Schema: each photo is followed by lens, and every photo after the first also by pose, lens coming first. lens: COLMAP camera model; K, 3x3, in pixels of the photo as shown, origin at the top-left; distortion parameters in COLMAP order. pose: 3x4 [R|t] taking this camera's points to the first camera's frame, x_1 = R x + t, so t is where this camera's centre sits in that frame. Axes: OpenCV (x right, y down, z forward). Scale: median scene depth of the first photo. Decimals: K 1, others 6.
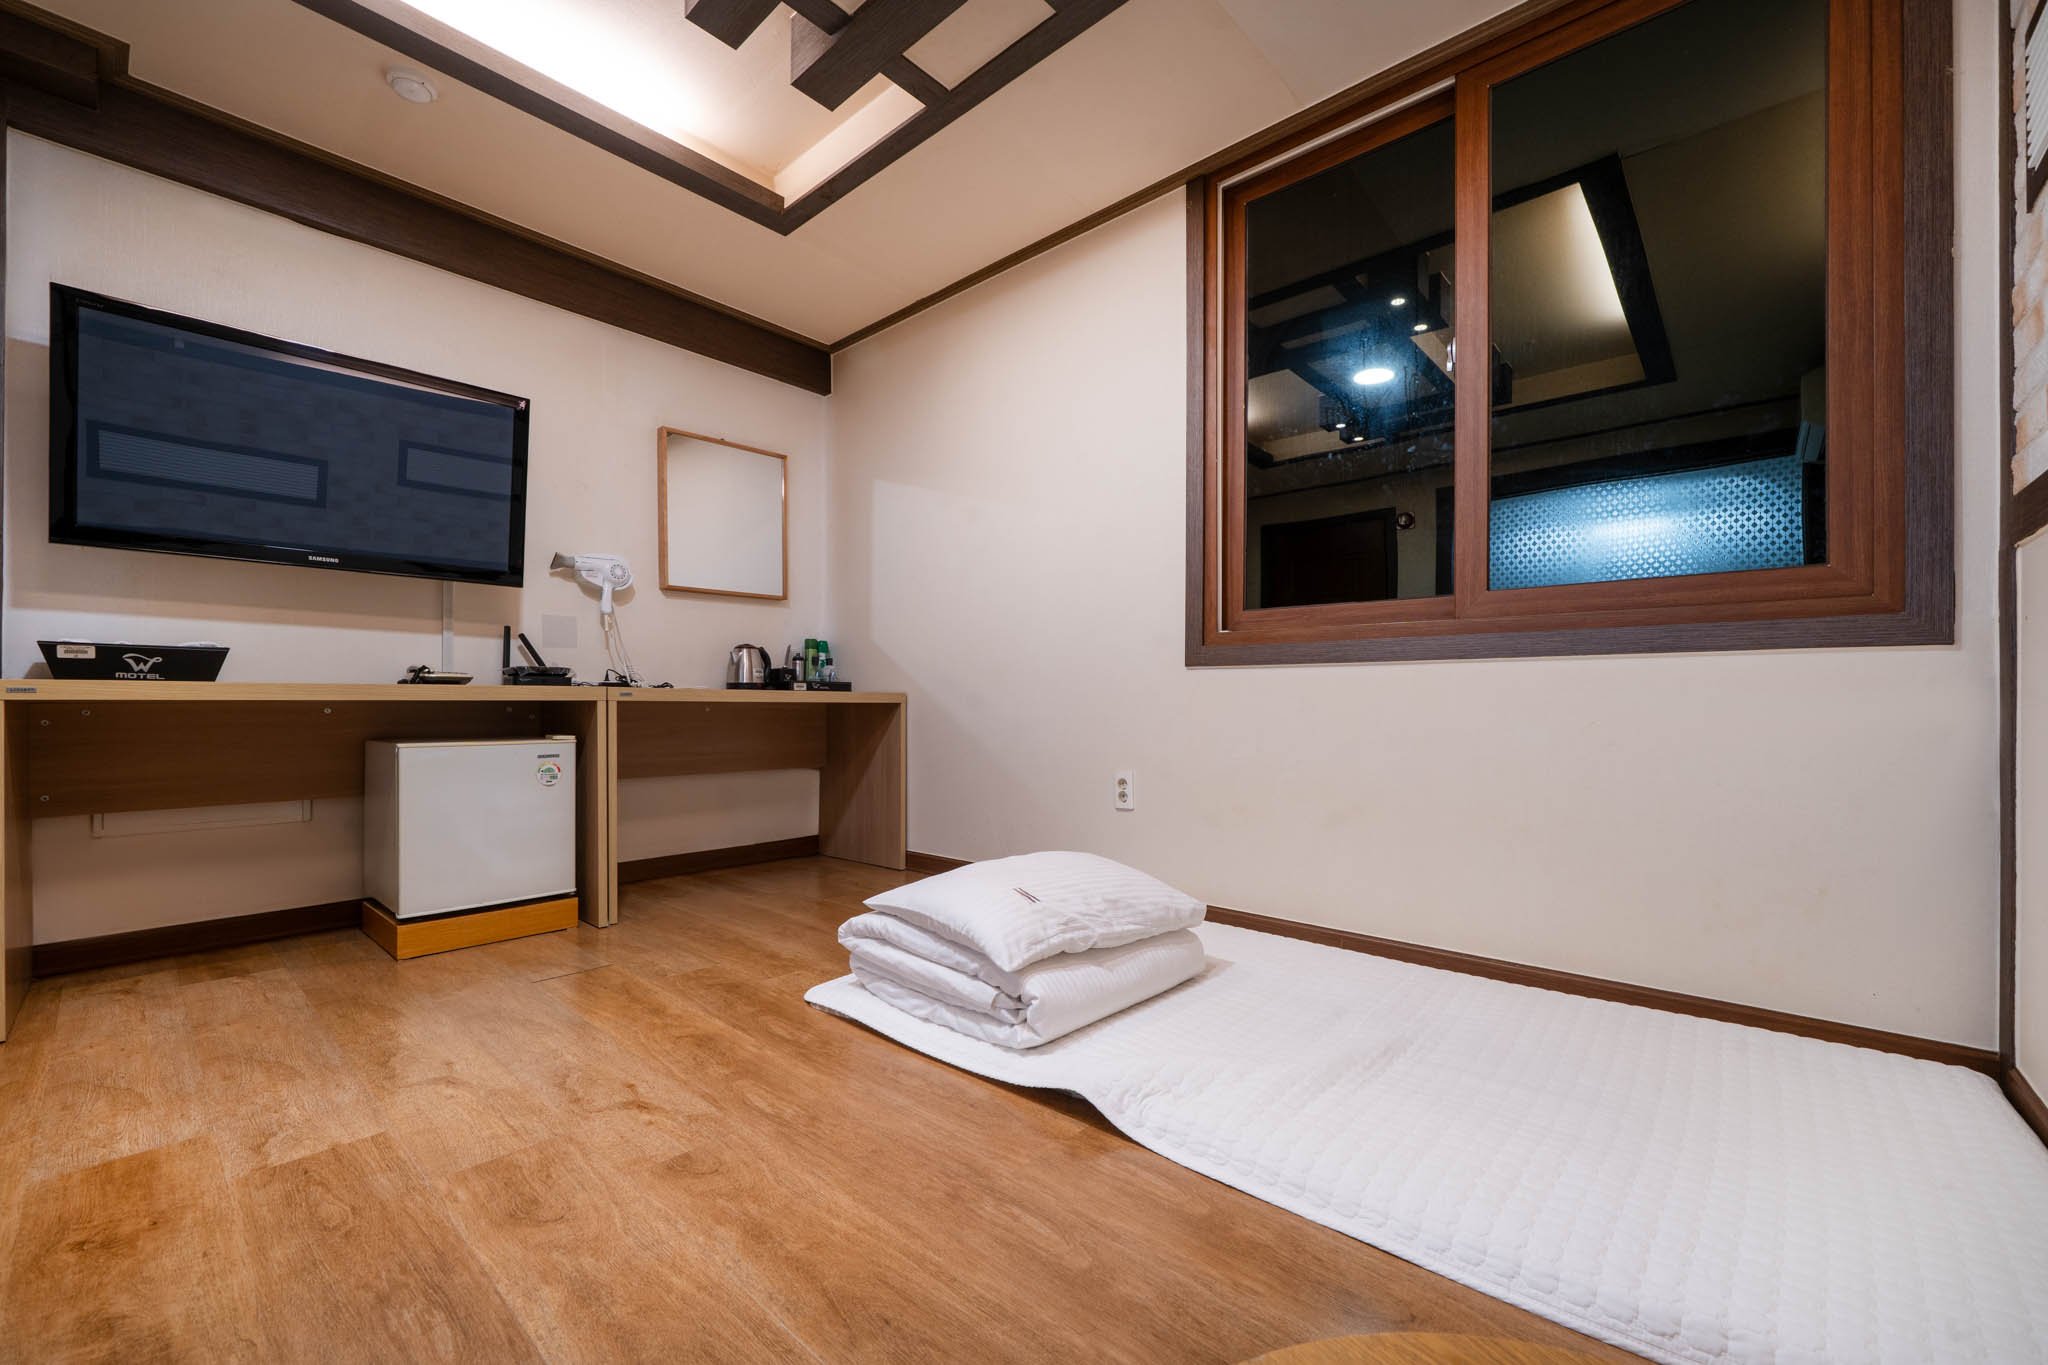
lens RADIAL K [[807.5, 0, 1035.7], [0, 807.5, 697.8], [0, 0, 1]] dist [-0.003347, -0.000114]
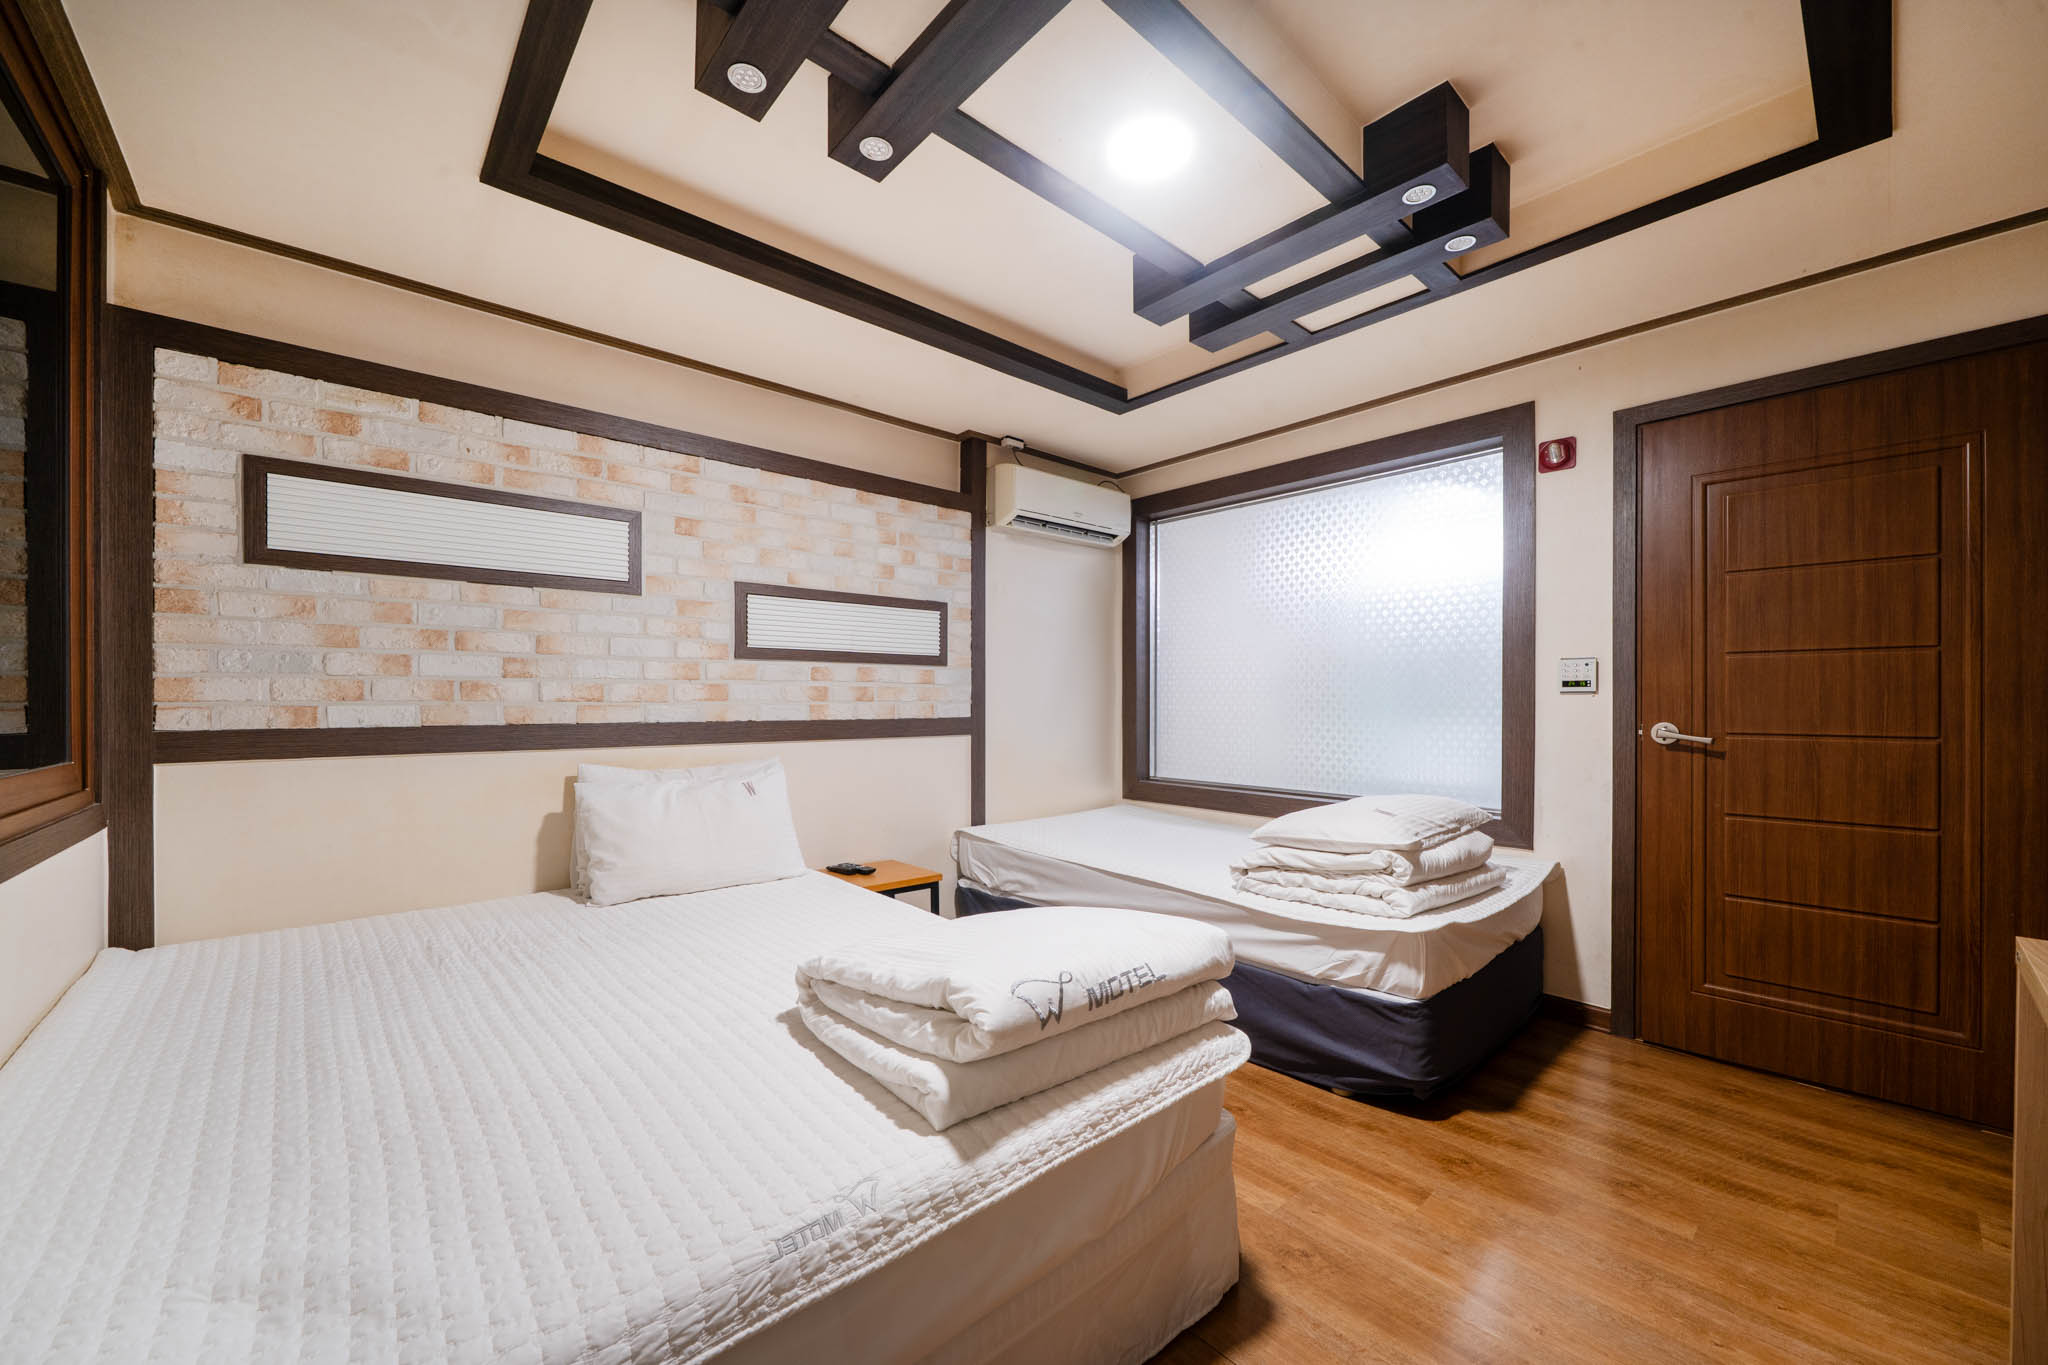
lens RADIAL K [[772.4, 0, 1033.2], [0, 772.4, 696.7], [0, 0, 1]] dist [-0.003726, -0.000617]
pose [[-0.993216, -0.001251, 0.116276, -0.490796], [-0.002185, 0.999966, -0.007906, -0.288415], [-0.116262, -0.008106, -0.993185, 2.095821]]
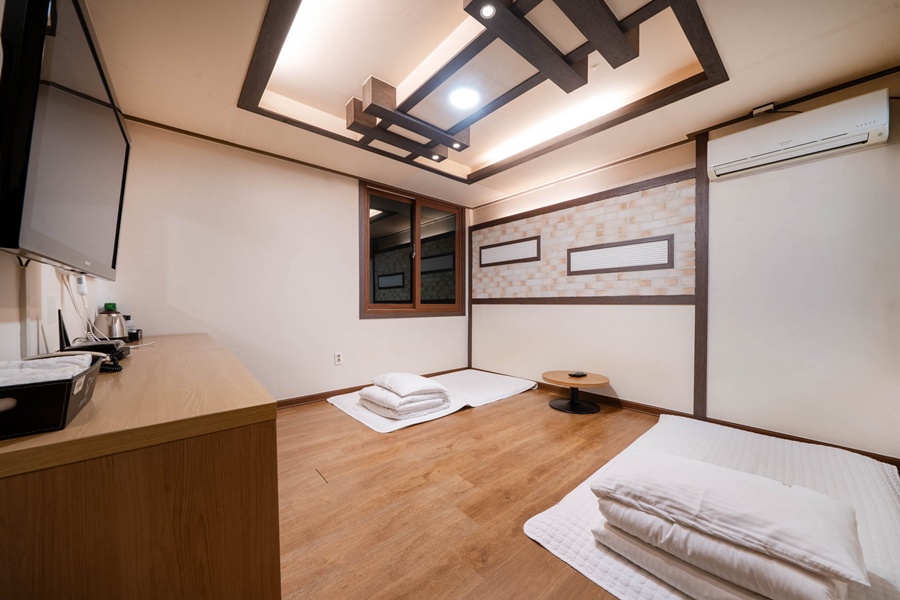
lens RADIAL K [[321.0, 0, 441.3], [0, 321.0, 302.5], [0, 0, 1]] dist [-0.003659, 0.000410]
pose [[0.154035, 0.003644, 0.988059, -1.989509], [-0.005714, 0.999980, -0.002797, -0.190393], [-0.988049, -0.005215, 0.154052, 0.772725]]
